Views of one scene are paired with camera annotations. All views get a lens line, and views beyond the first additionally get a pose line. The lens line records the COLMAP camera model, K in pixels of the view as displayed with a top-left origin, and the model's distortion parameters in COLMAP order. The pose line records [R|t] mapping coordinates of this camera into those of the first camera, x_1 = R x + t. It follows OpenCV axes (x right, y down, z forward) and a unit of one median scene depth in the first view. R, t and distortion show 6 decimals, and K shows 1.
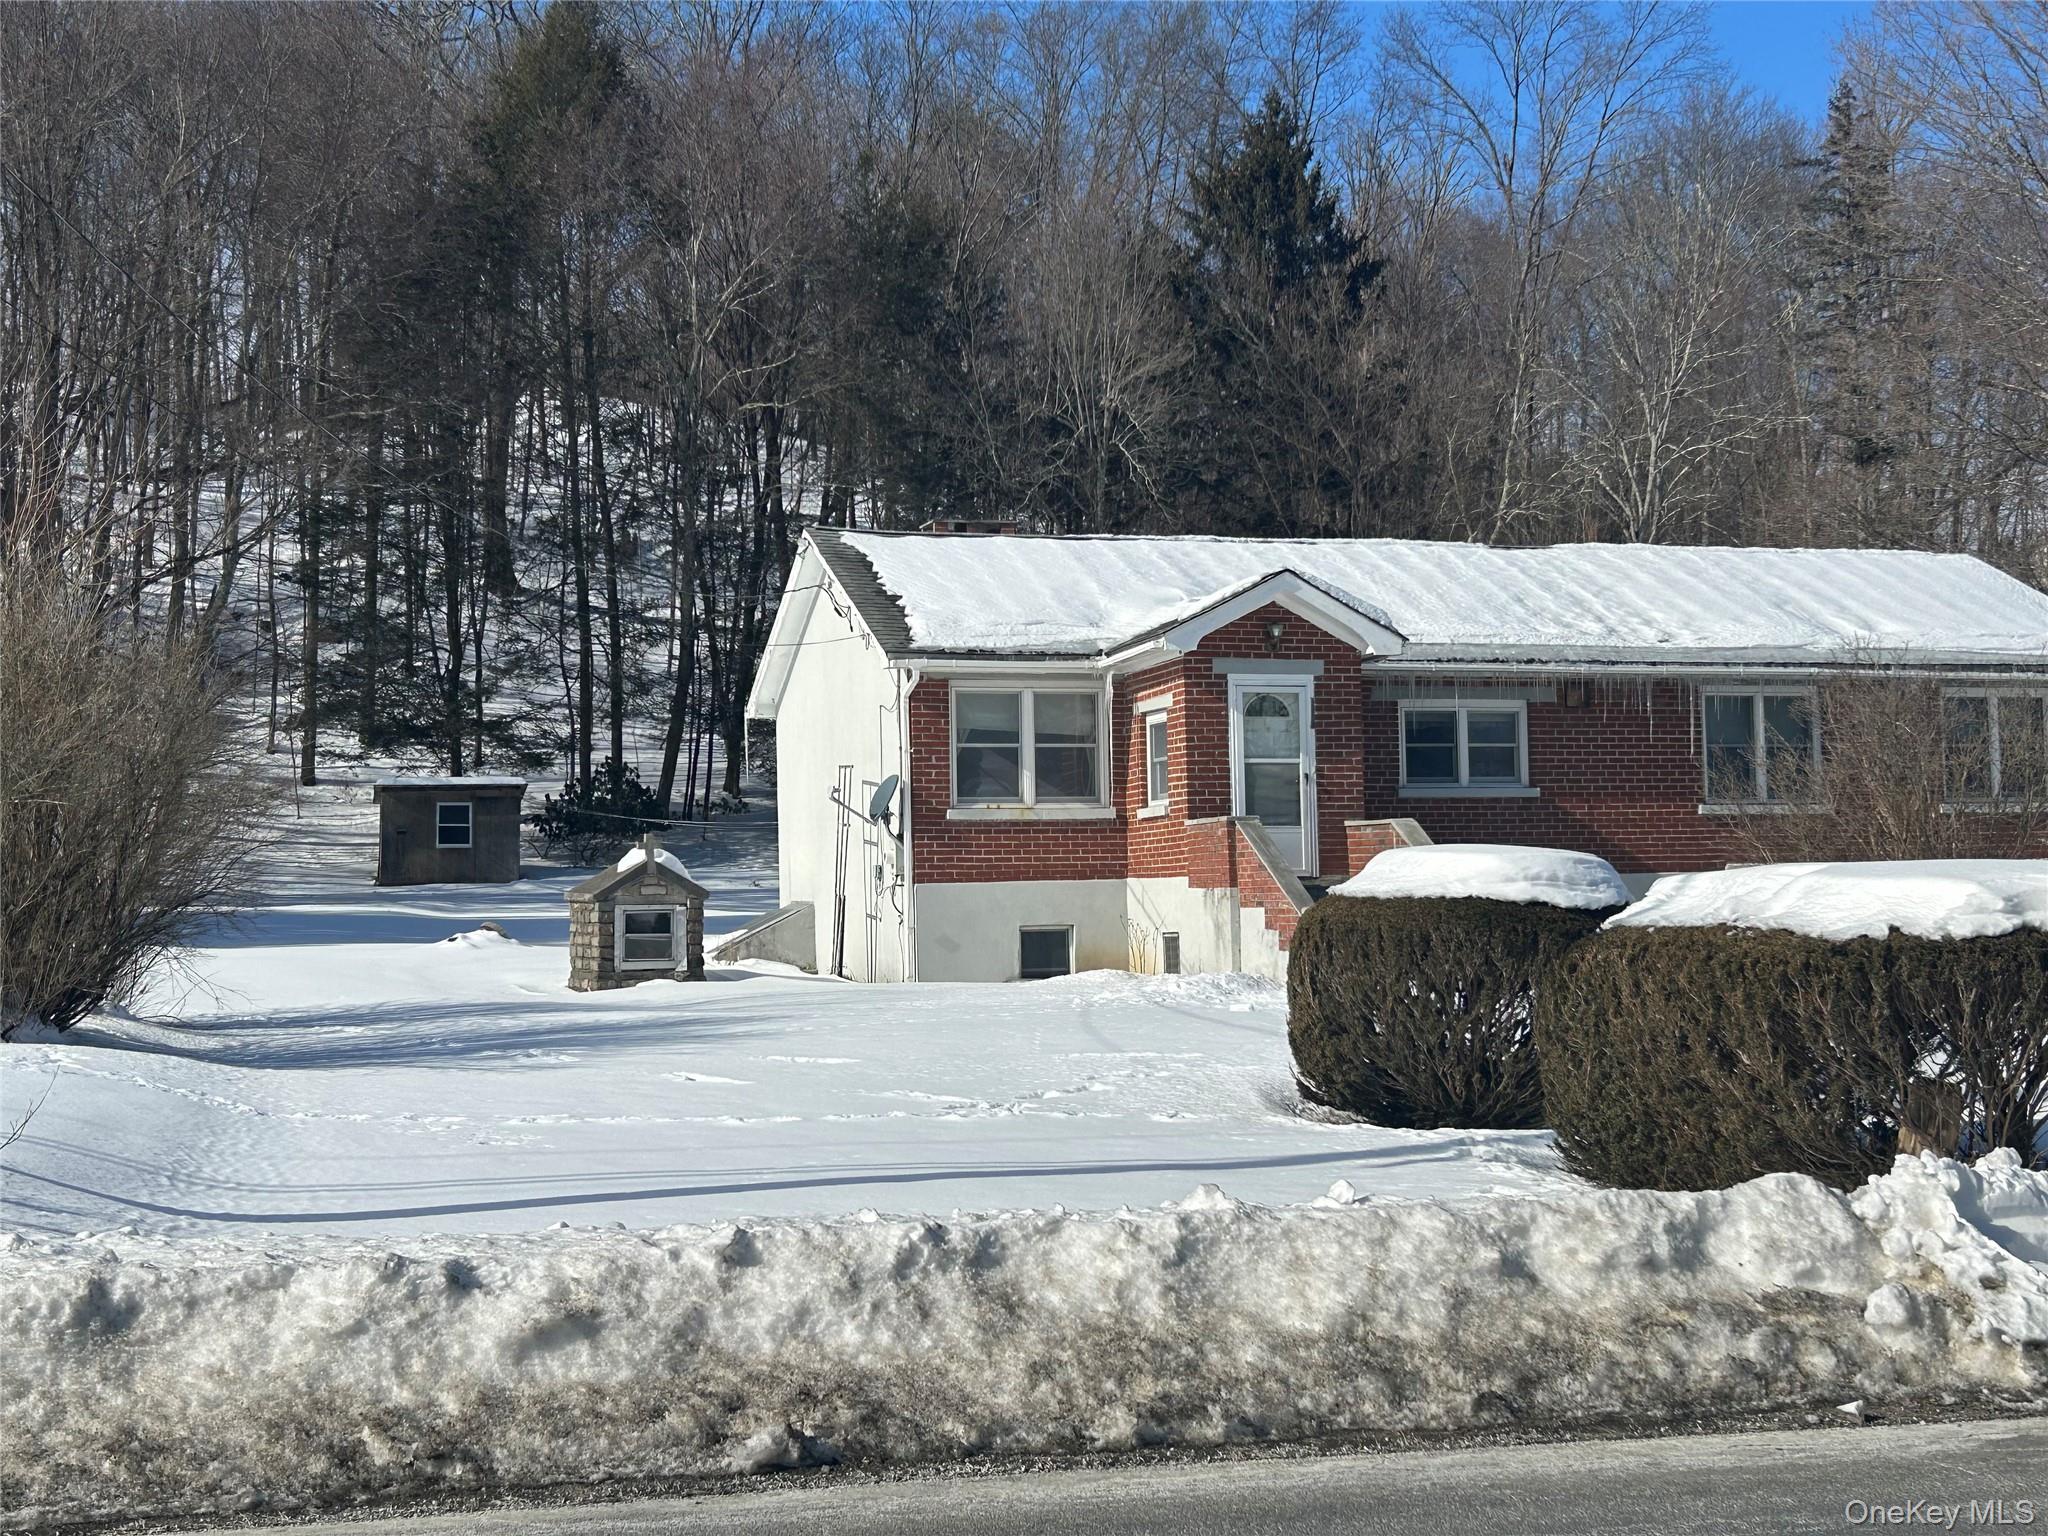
lens RADIAL K [[2115.3, 0, 1024.0], [0, 2115.3, 768.0], [0, 0, 1]] dist [0.079338, -0.008471]
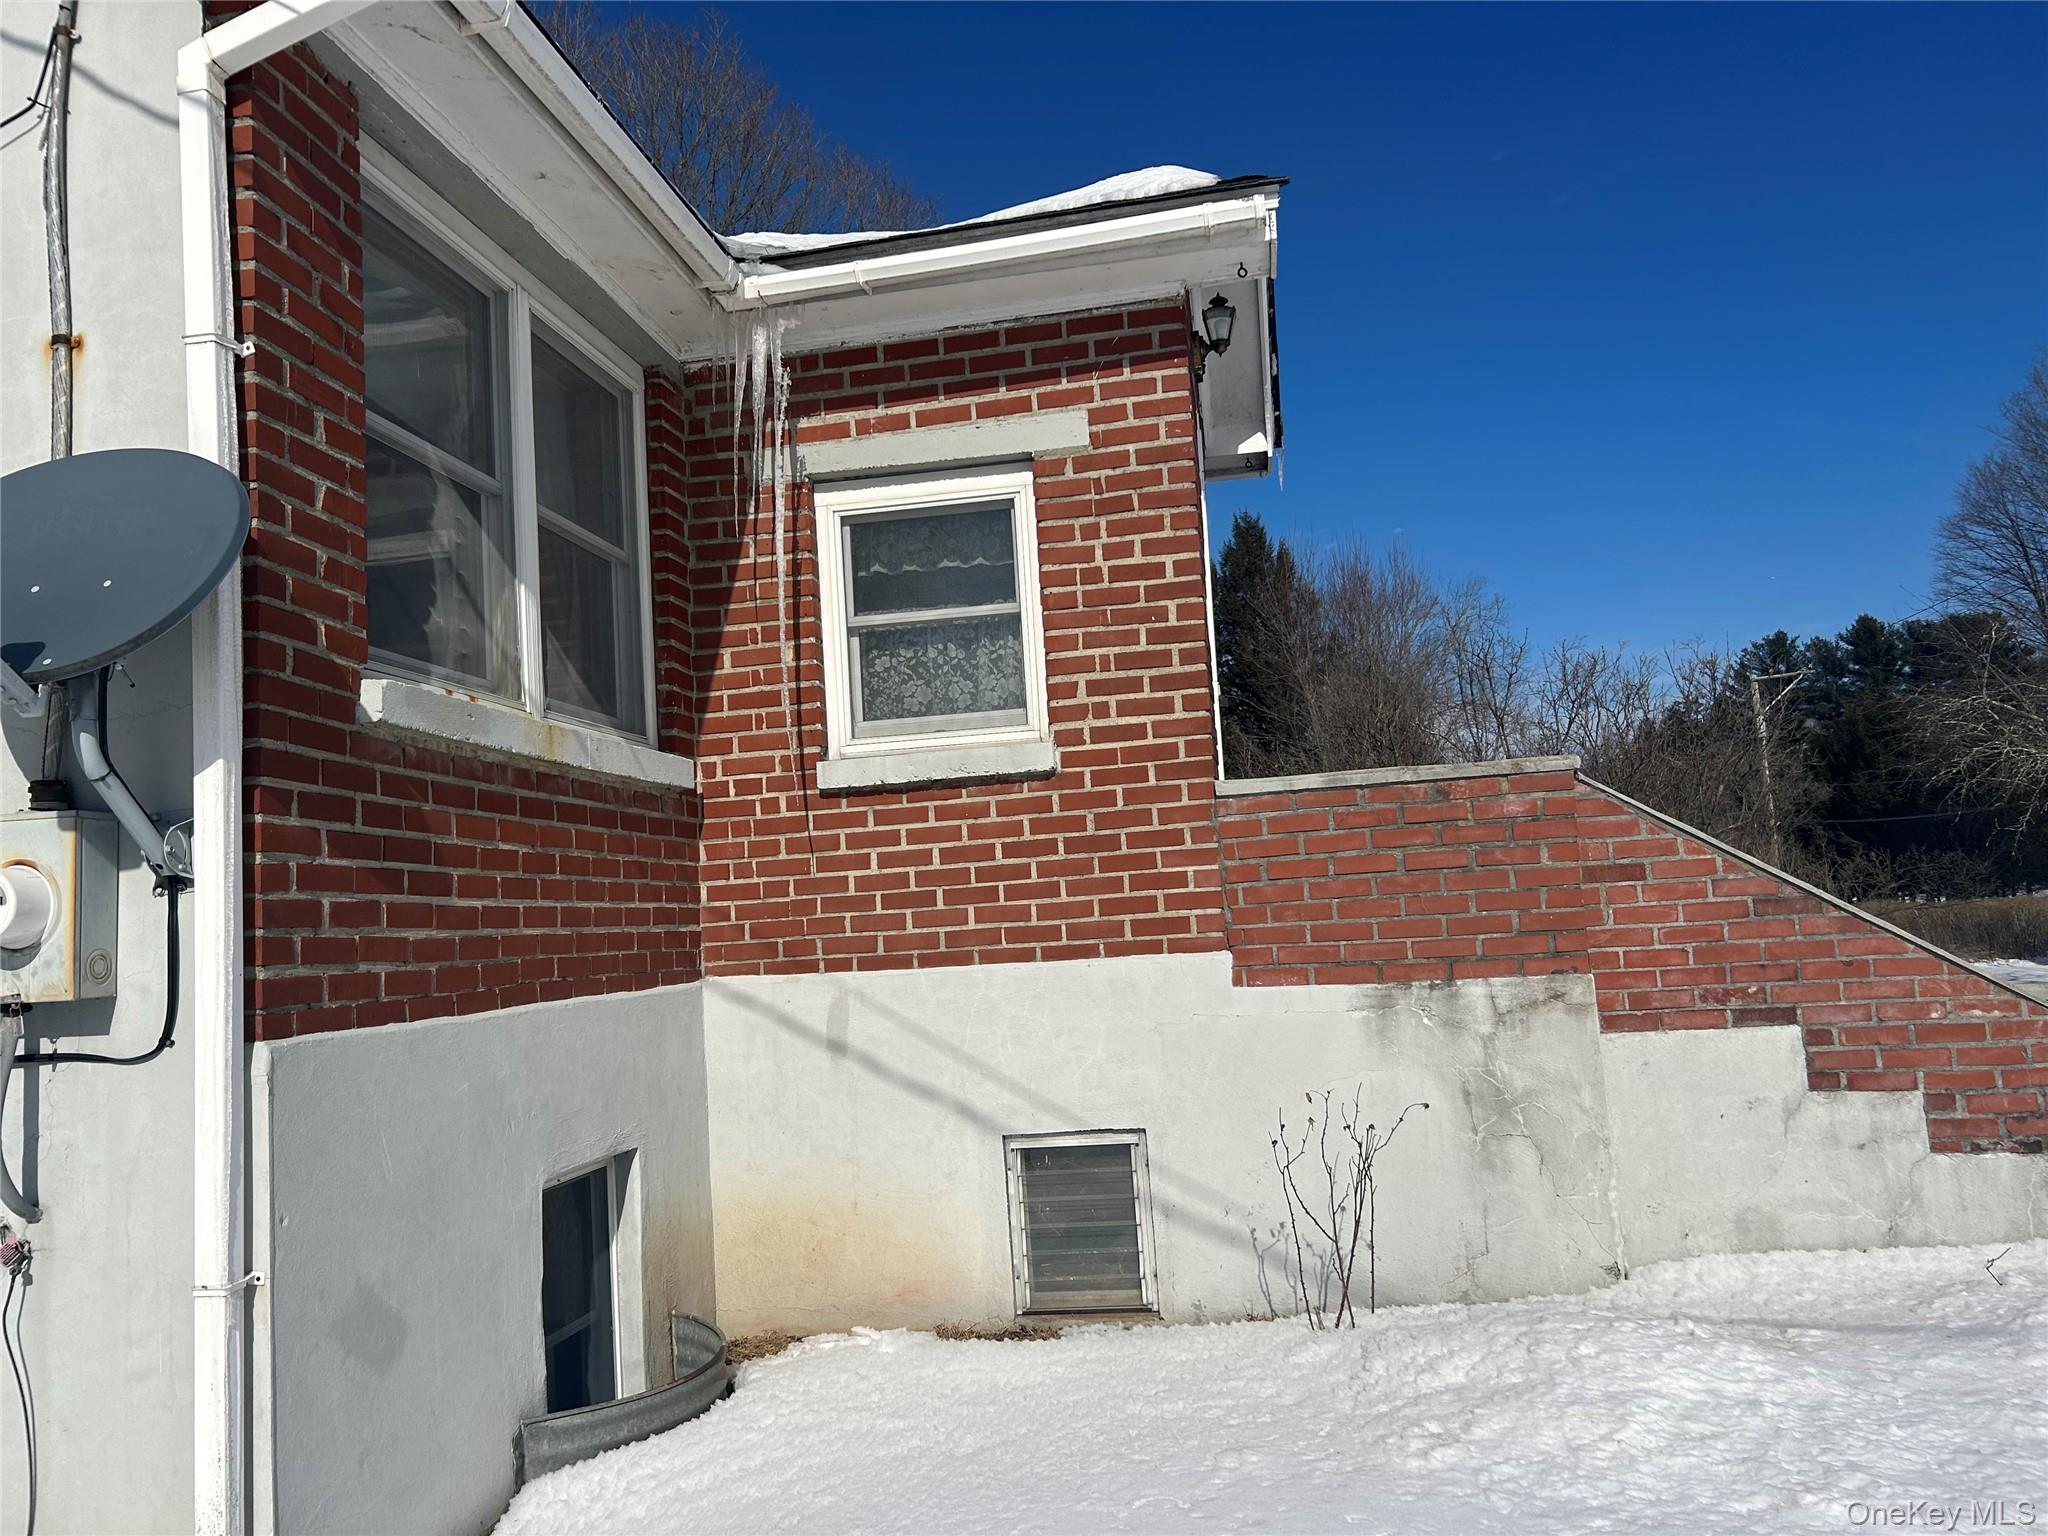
lens RADIAL K [[1566.4, 0, 1024.0], [0, 1566.4, 768.0], [0, 0, 1]] dist [0.083191, -0.086556]
pose [[0.448384, 0.084585, 0.889830, -0.147398], [-0.004701, 0.995722, -0.092282, 0.043049], [-0.893829, 0.037195, 0.446863, 0.871250]]
